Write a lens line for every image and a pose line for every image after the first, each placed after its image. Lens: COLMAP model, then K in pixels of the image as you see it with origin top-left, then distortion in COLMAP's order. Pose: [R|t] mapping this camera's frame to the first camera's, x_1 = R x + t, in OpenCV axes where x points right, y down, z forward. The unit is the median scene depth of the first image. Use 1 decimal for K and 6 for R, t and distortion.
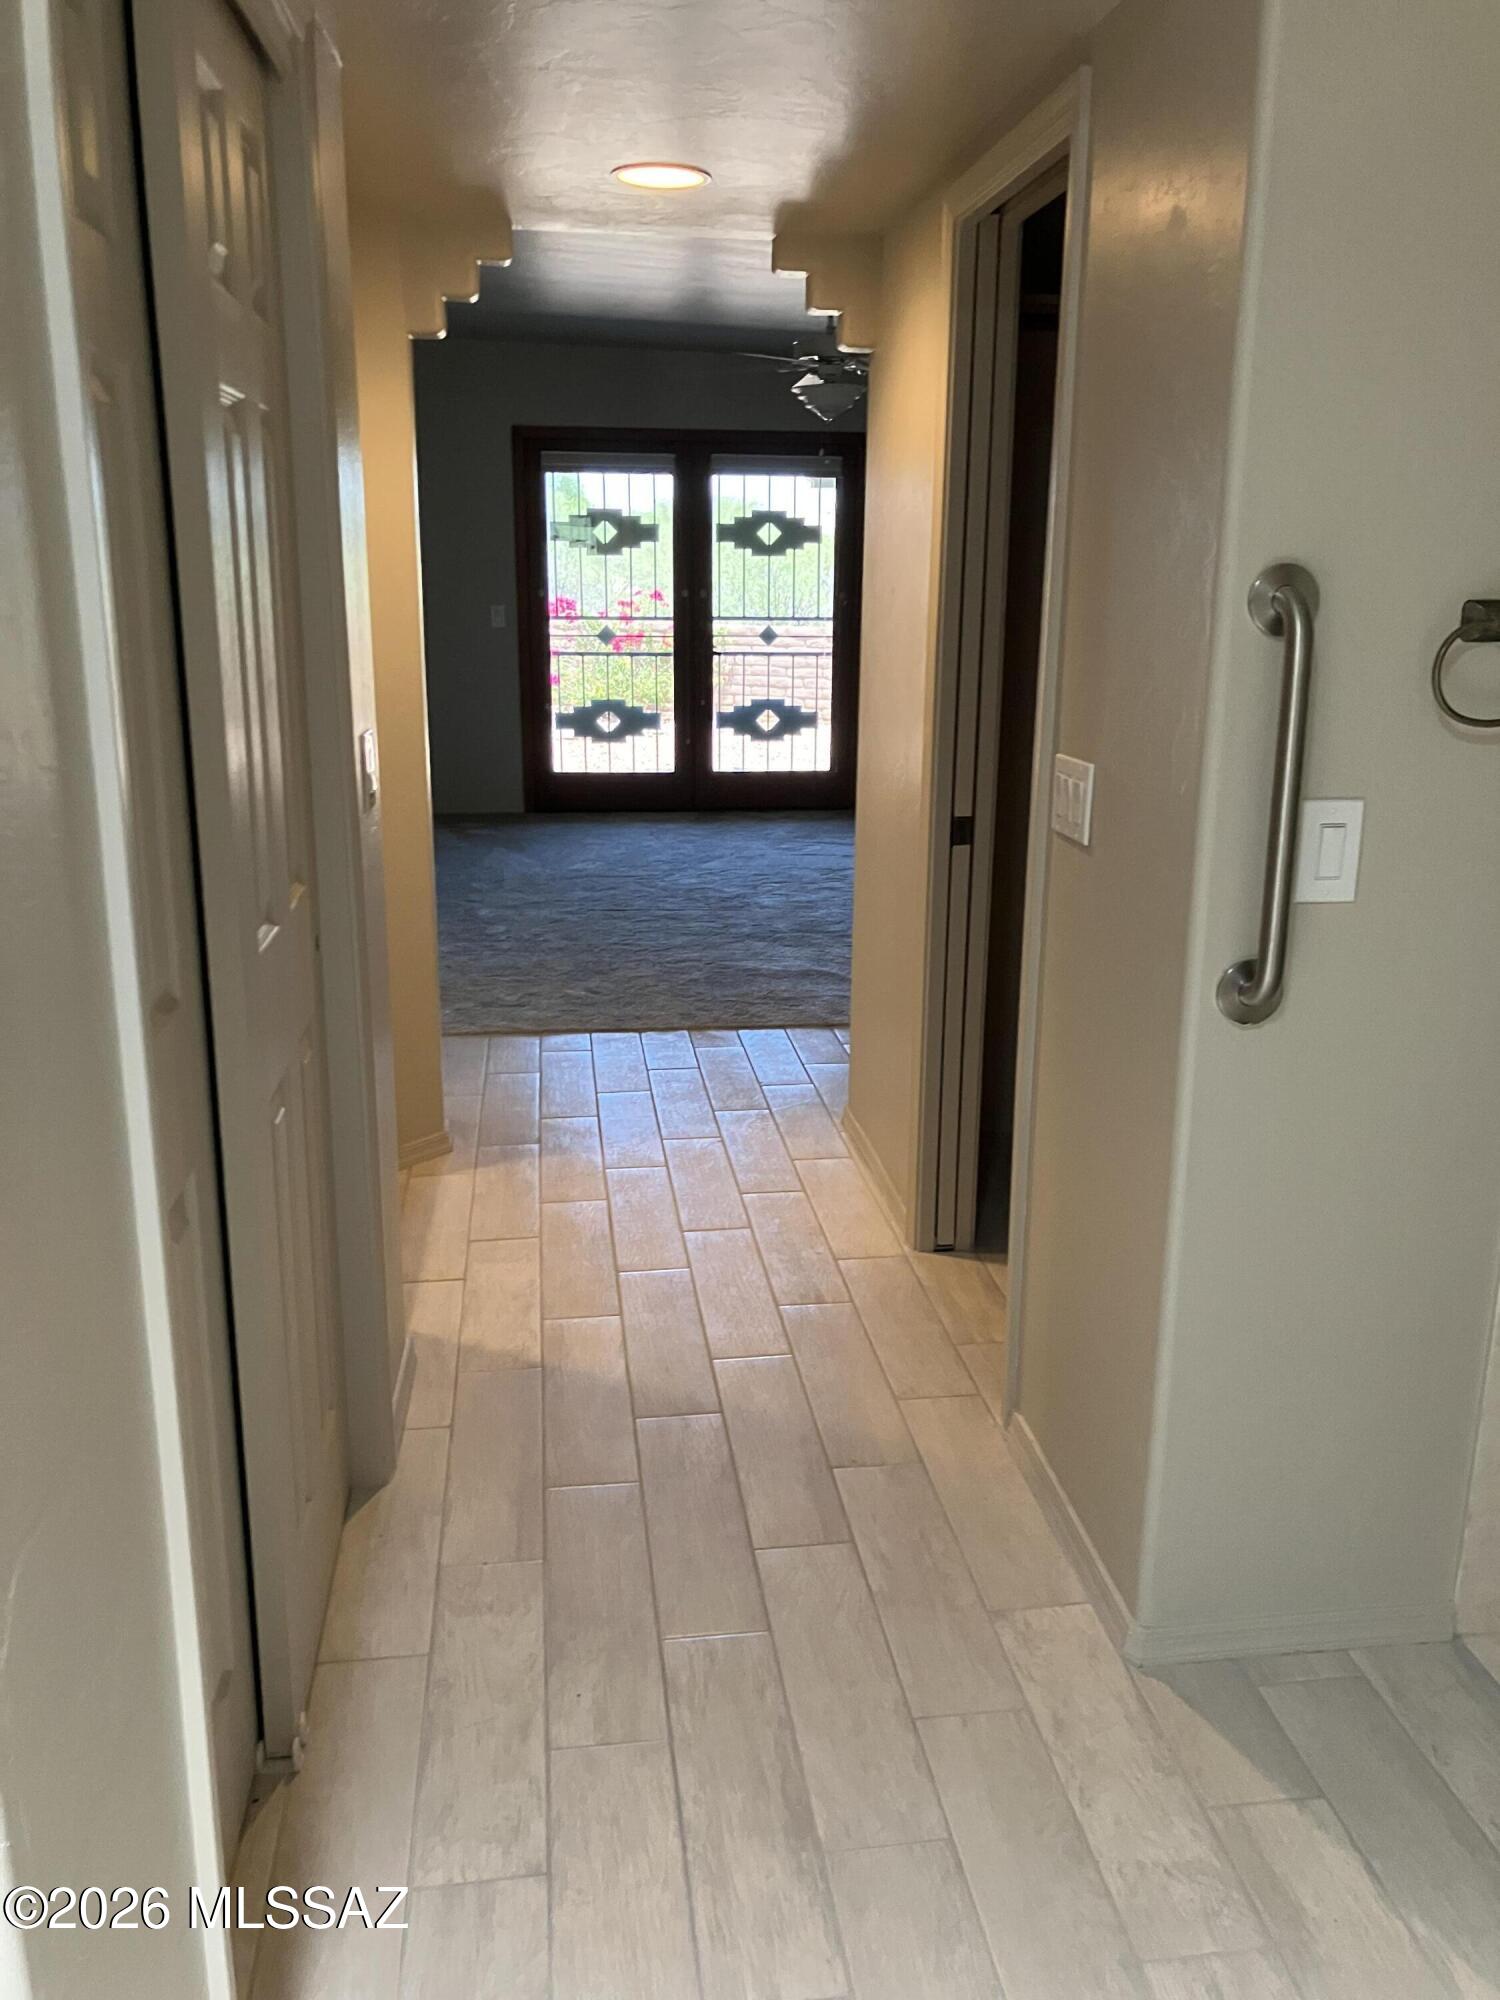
lens RADIAL K [[1648.0, 0, 754.6], [0, 1648.0, 1000.6], [0, 0, 1]] dist [0.027893, -0.033972]
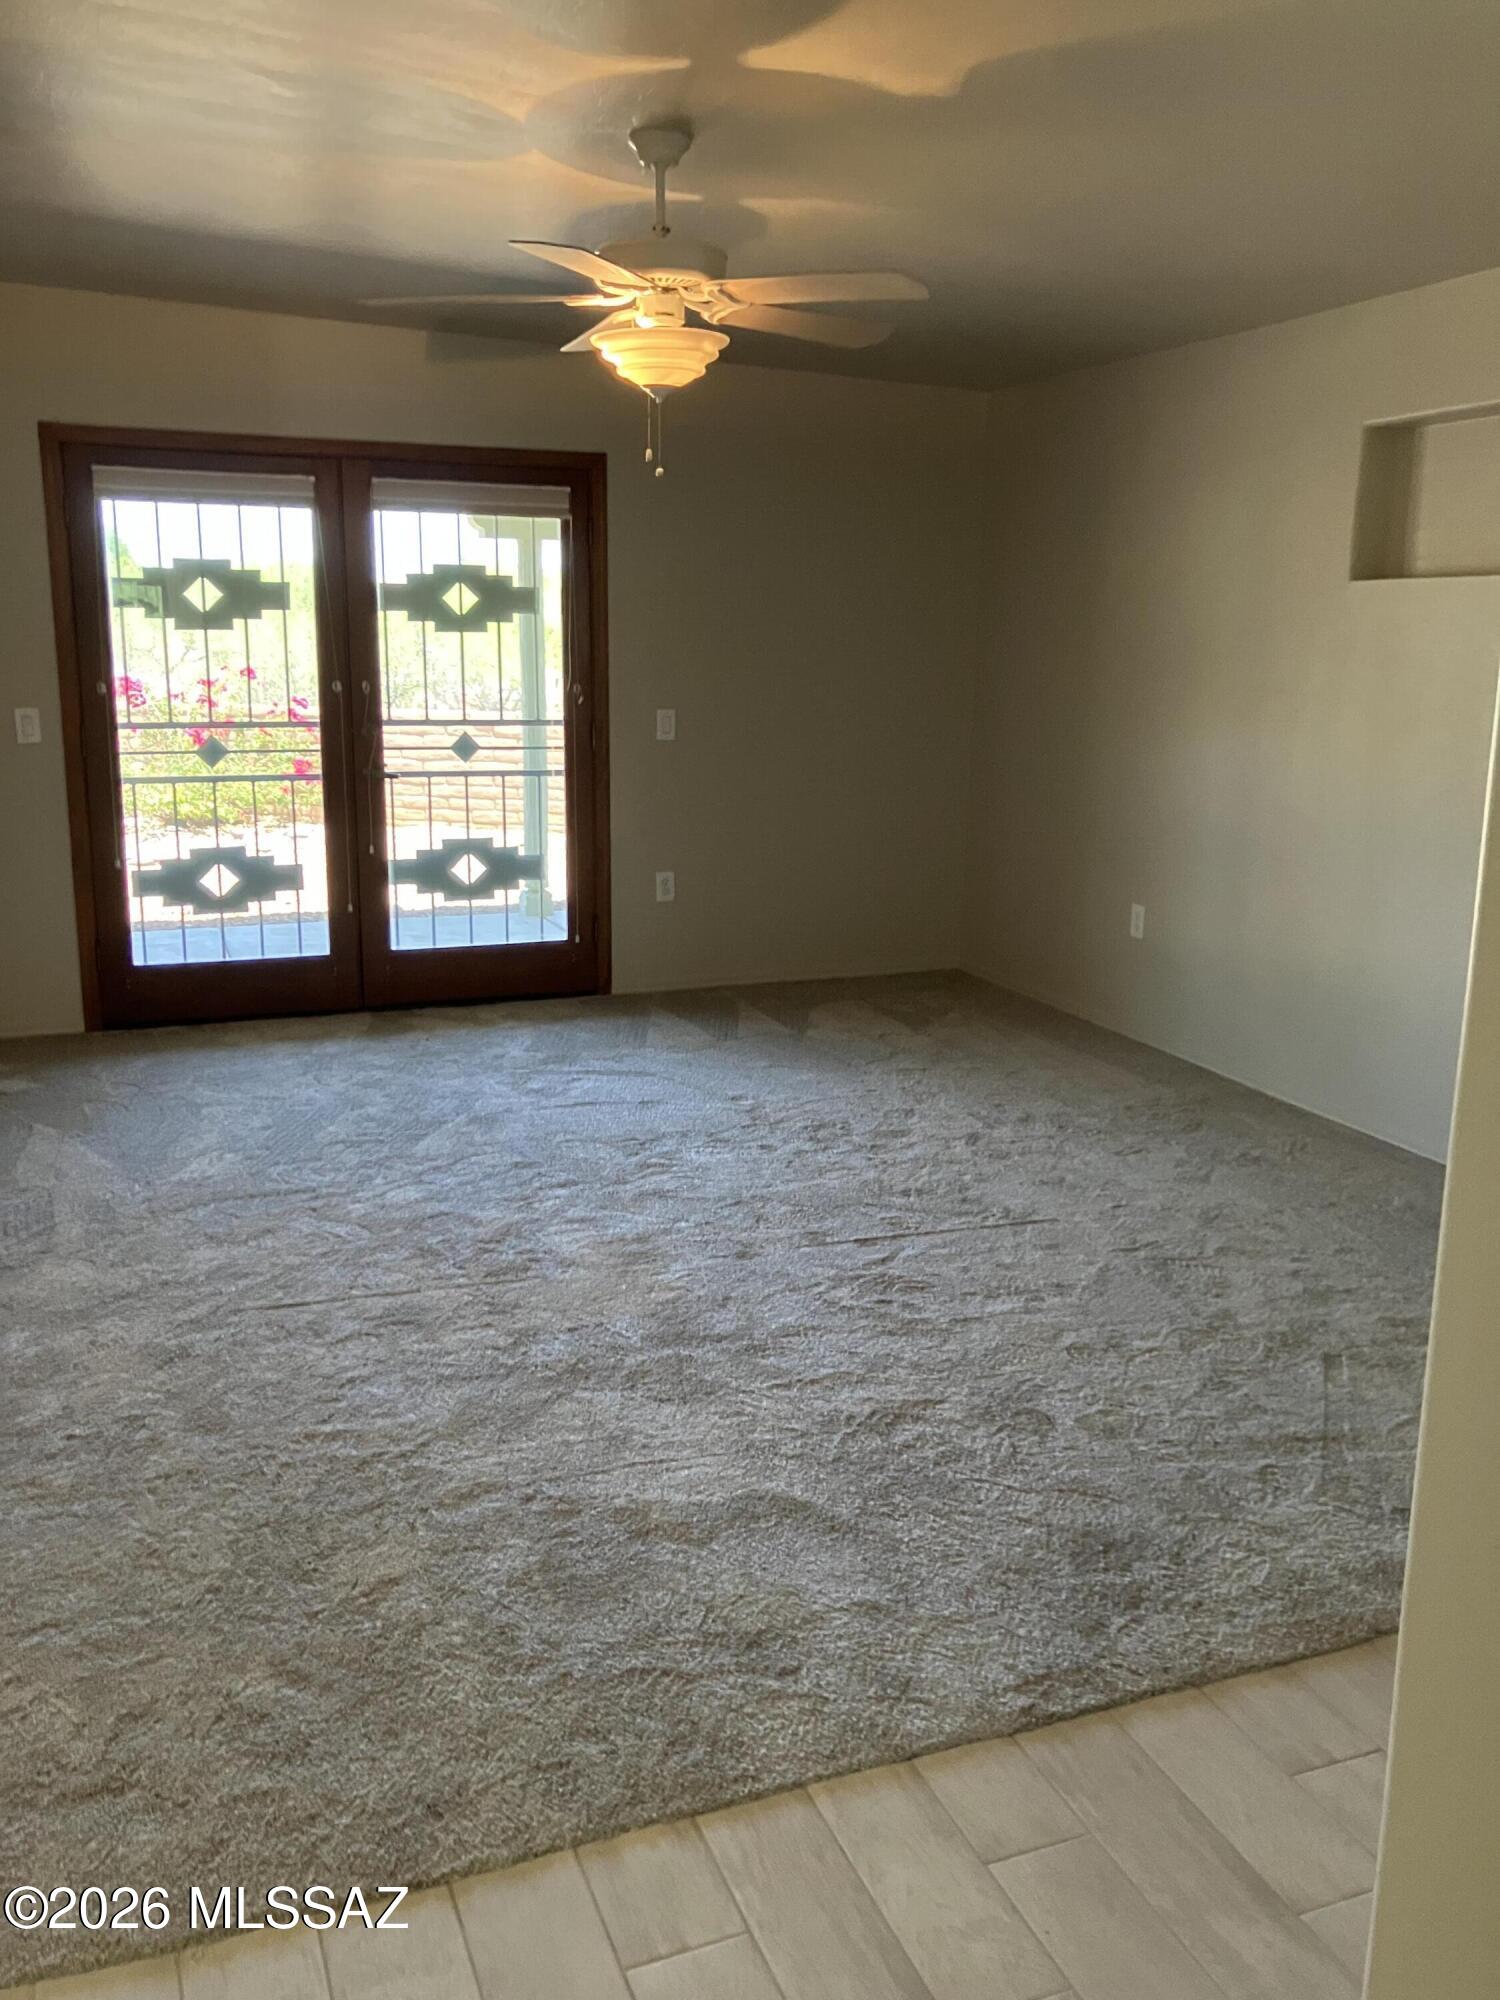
lens RADIAL K [[1648.0, 0, 775.0], [0, 1648.0, 936.6], [0, 0, 1]] dist [0.027893, -0.033972]
pose [[0.965067, -0.048382, 0.257499, -0.047640], [0.067011, 0.995693, -0.064064, -0.094218], [-0.253291, 0.079081, 0.964153, 0.330848]]
